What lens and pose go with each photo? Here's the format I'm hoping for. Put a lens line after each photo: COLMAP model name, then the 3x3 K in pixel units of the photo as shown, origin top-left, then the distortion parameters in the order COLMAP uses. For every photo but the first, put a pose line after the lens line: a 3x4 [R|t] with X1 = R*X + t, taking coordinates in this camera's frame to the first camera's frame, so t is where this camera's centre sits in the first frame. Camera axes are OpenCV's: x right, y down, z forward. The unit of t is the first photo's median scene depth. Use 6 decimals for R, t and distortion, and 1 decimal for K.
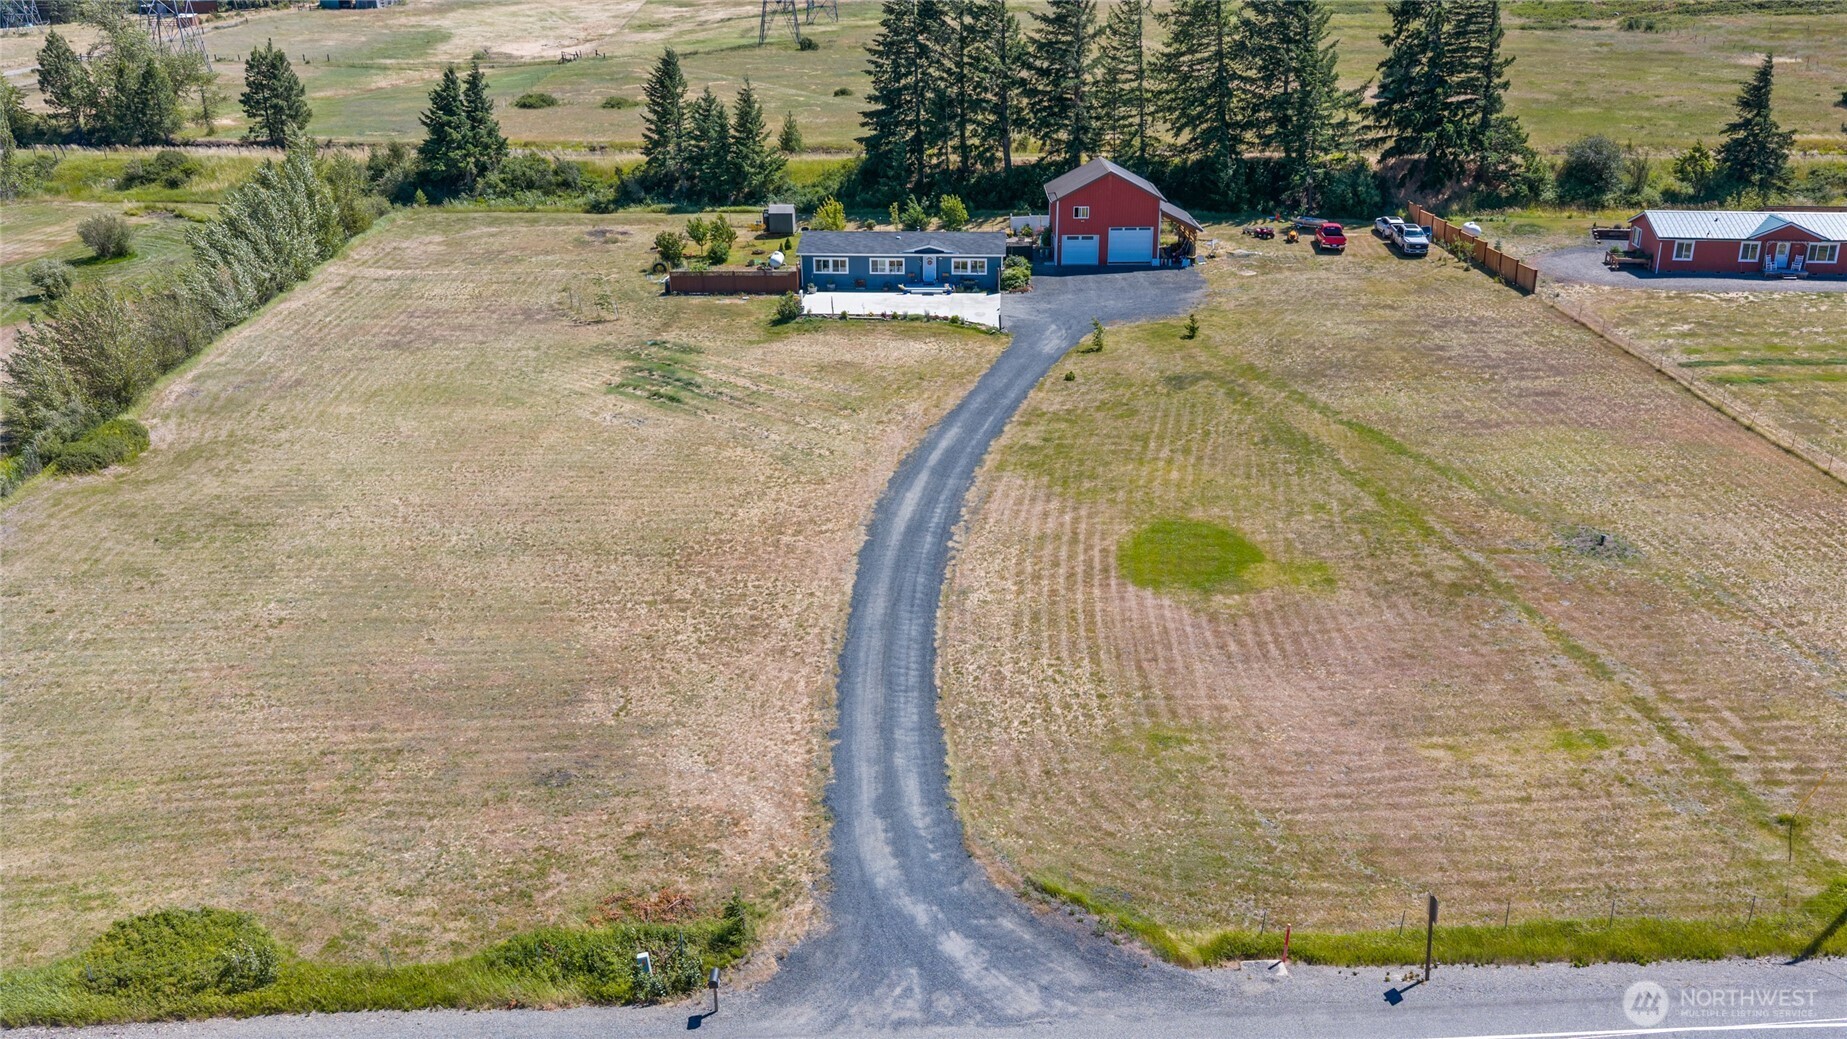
lens RADIAL K [[1497.6, 0, 923.5], [0, 1497.6, 519.5], [0, 0, 1]] dist [0.070128, -0.121391]
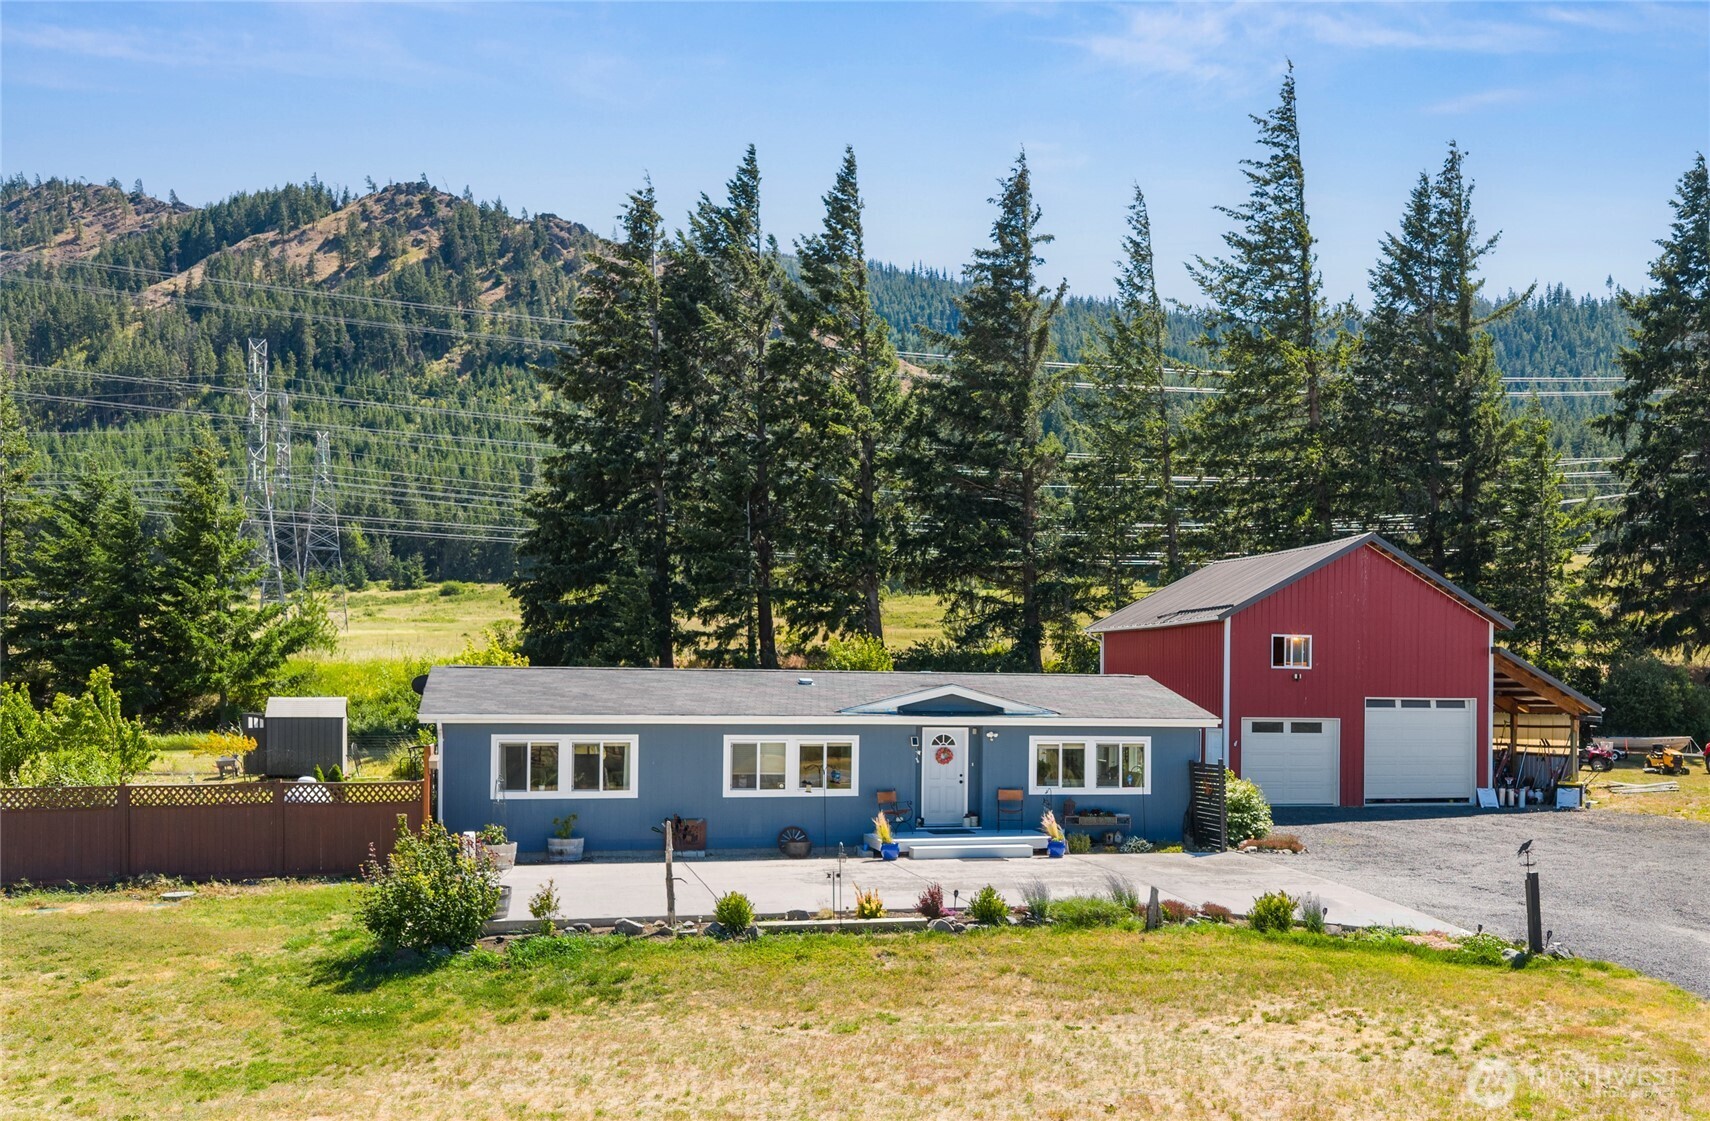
lens RADIAL K [[1489.1, 0, 855.0], [0, 1489.1, 560.5], [0, 0, 1]] dist [-0.002345, -0.001106]
pose [[0.951431, 0.043872, 0.304720, -0.092881], [0.107162, 0.880701, -0.461391, -0.081867], [-0.288610, 0.471636, 0.833225, 0.769976]]
